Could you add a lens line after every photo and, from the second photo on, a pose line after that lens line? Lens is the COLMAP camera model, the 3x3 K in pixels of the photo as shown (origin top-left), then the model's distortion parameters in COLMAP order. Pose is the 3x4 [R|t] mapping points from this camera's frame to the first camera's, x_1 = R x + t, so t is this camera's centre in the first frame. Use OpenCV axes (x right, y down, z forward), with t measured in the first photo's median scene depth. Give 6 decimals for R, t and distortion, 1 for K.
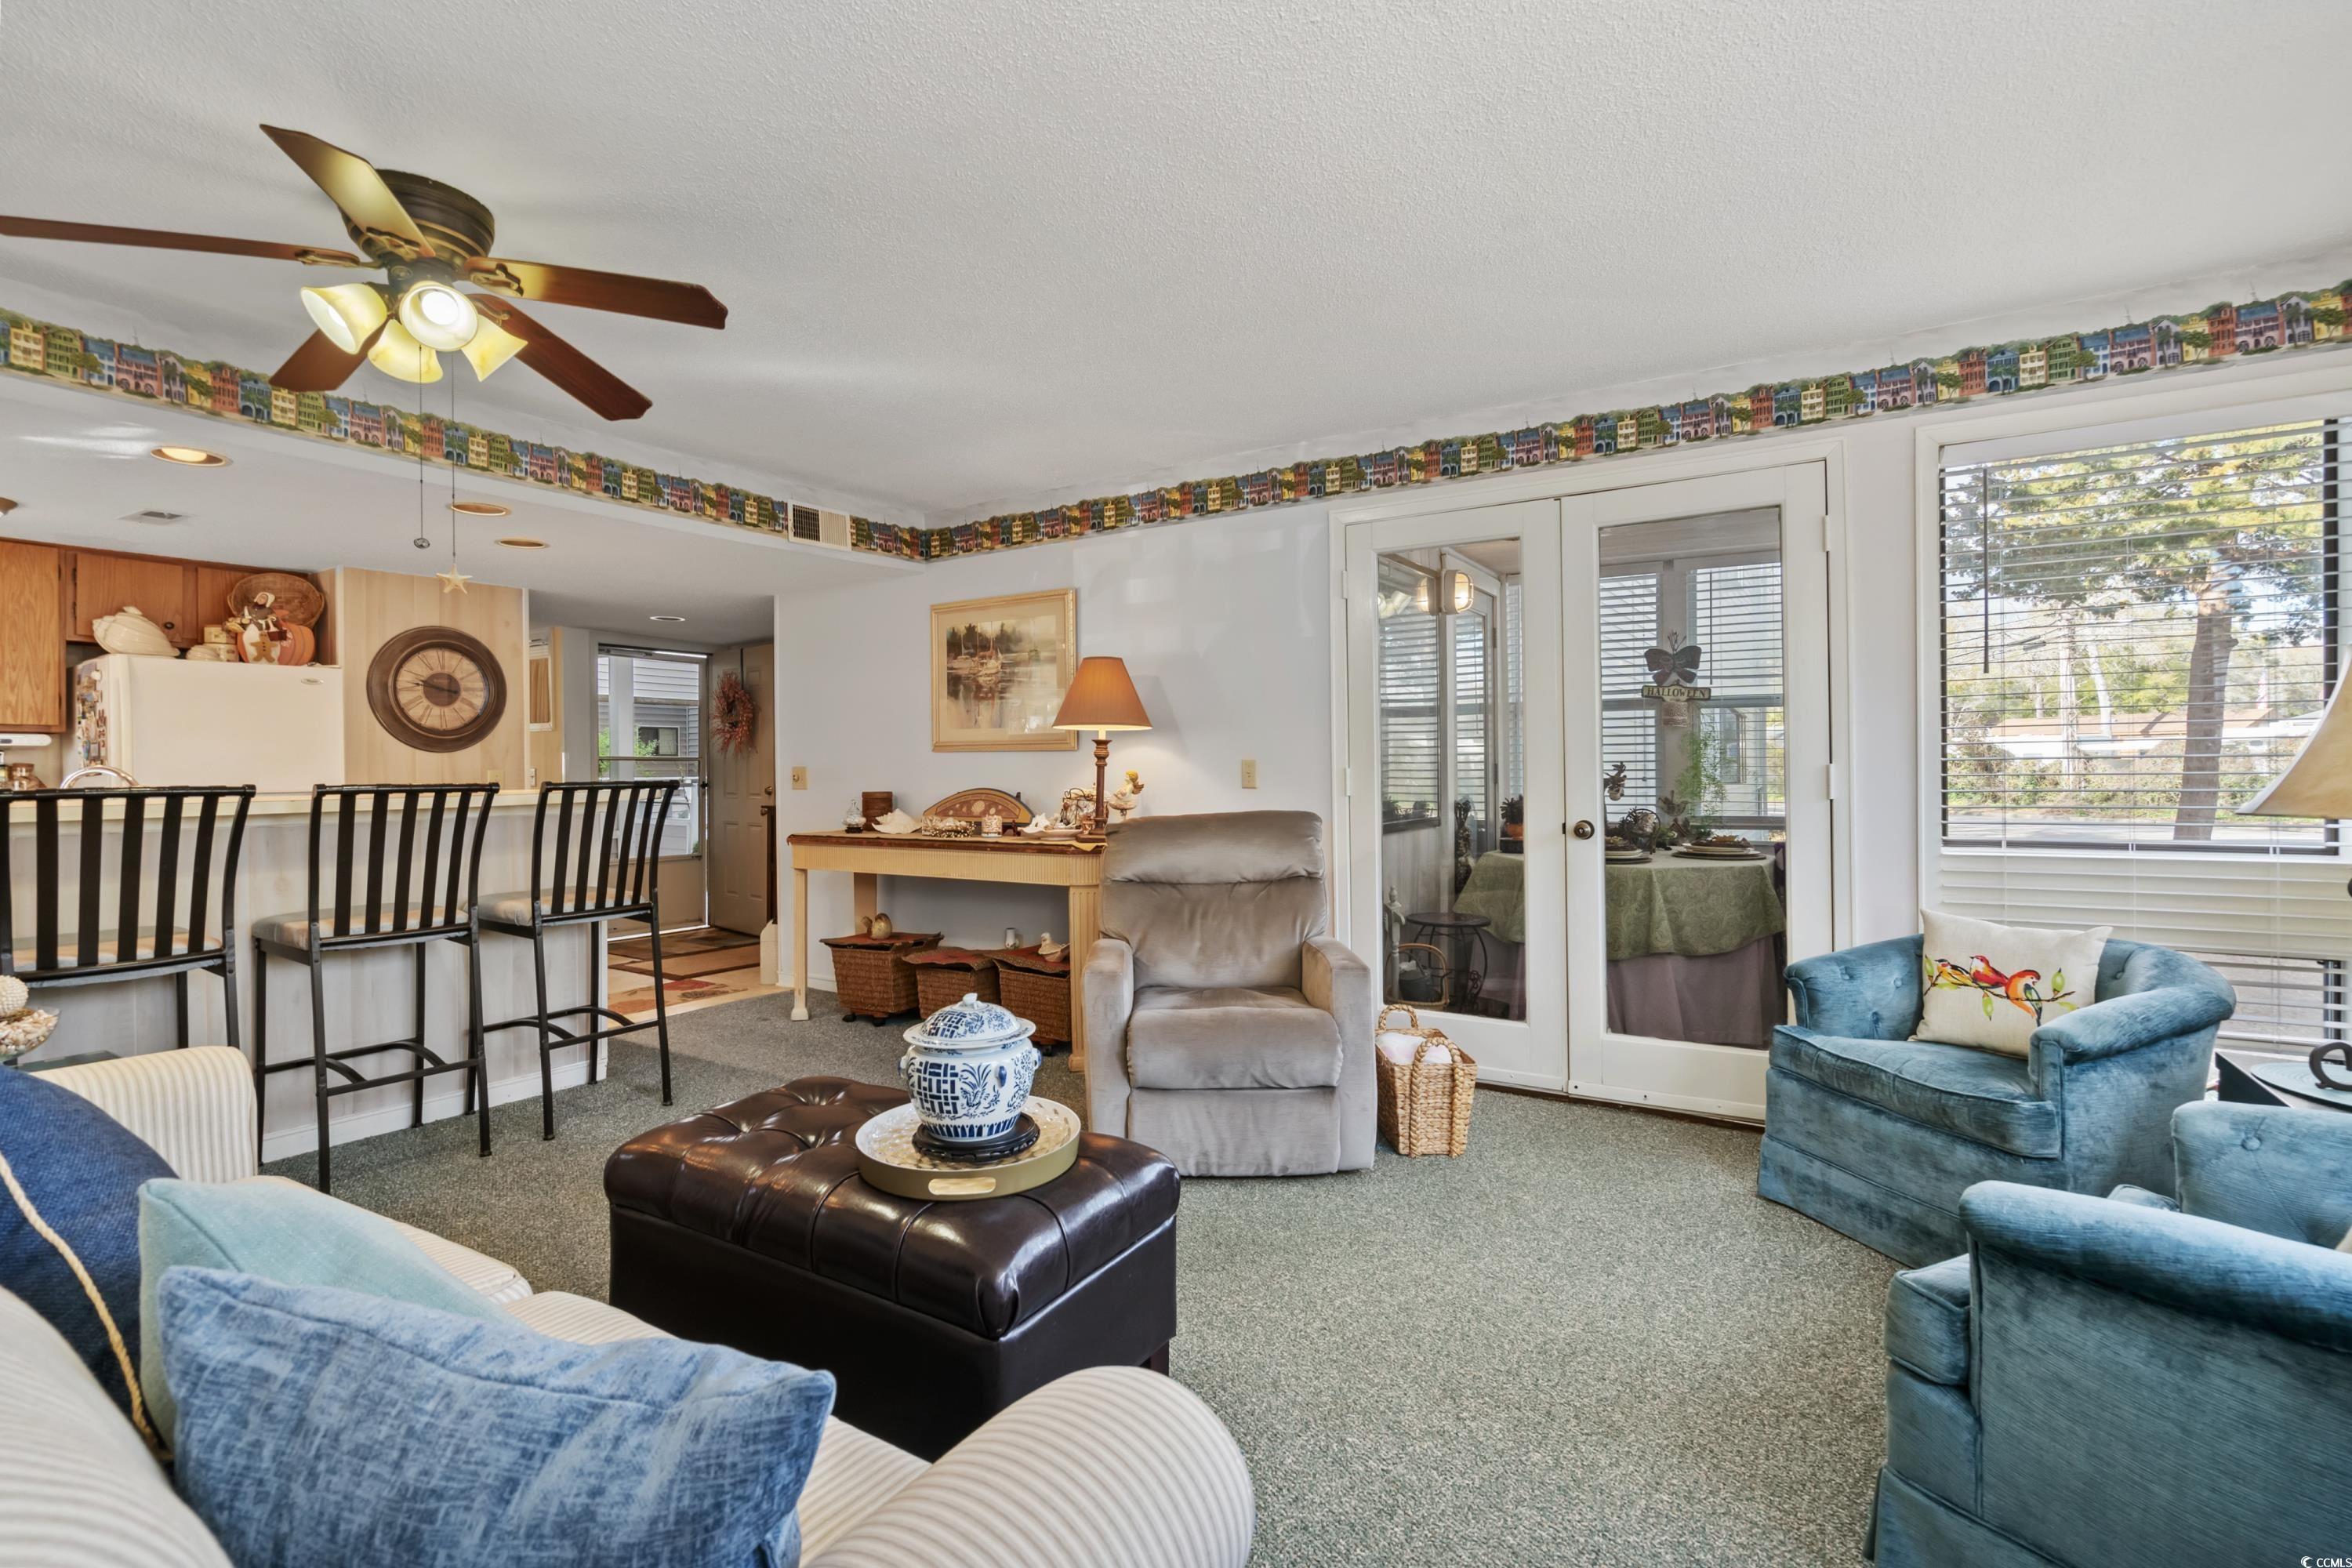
lens RADIAL K [[1085.1, 0, 1173.7], [0, 1085.1, 768.0], [0, 0, 1]] dist [0.004493, -0.000520]
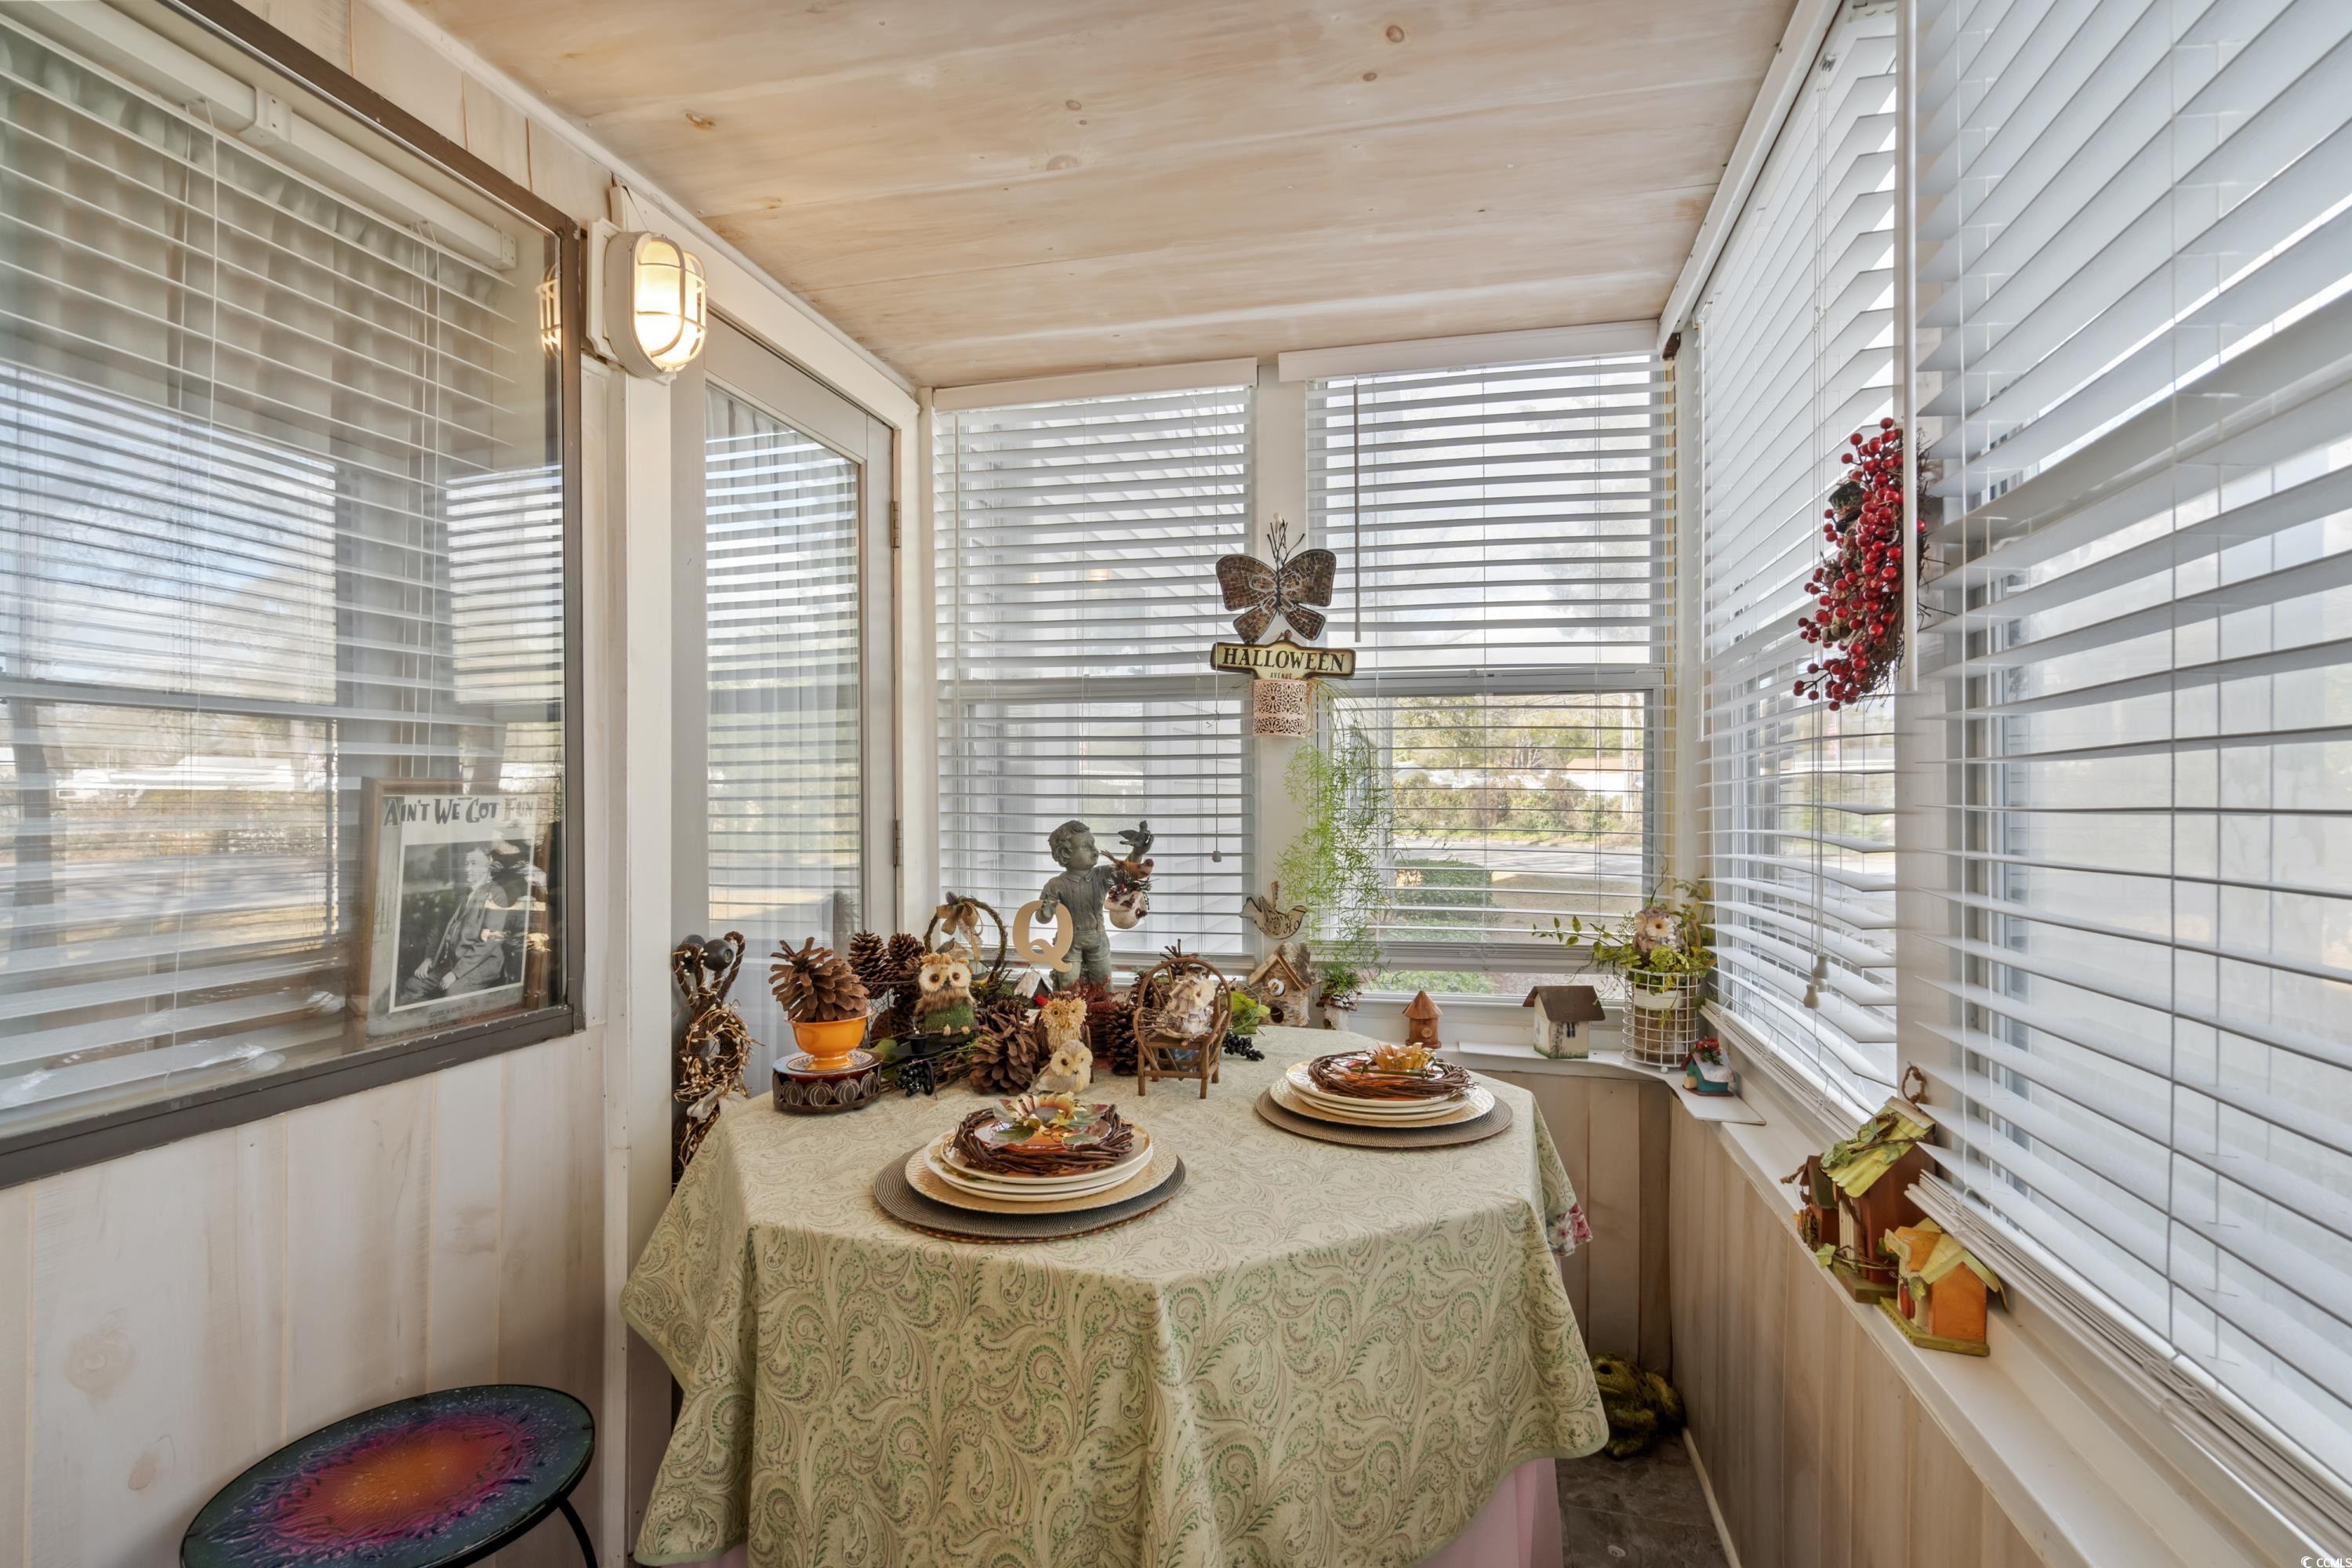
lens RADIAL K [[1085.1, 0, 1165.2], [0, 1085.1, 792.4], [0, 0, 1]] dist [0.004493, -0.000520]
pose [[0.955737, 0.002596, 0.294210, 0.290381], [-0.002520, 0.999997, -0.000637, -0.015533], [-0.294210, -0.000132, 0.955741, 0.599615]]
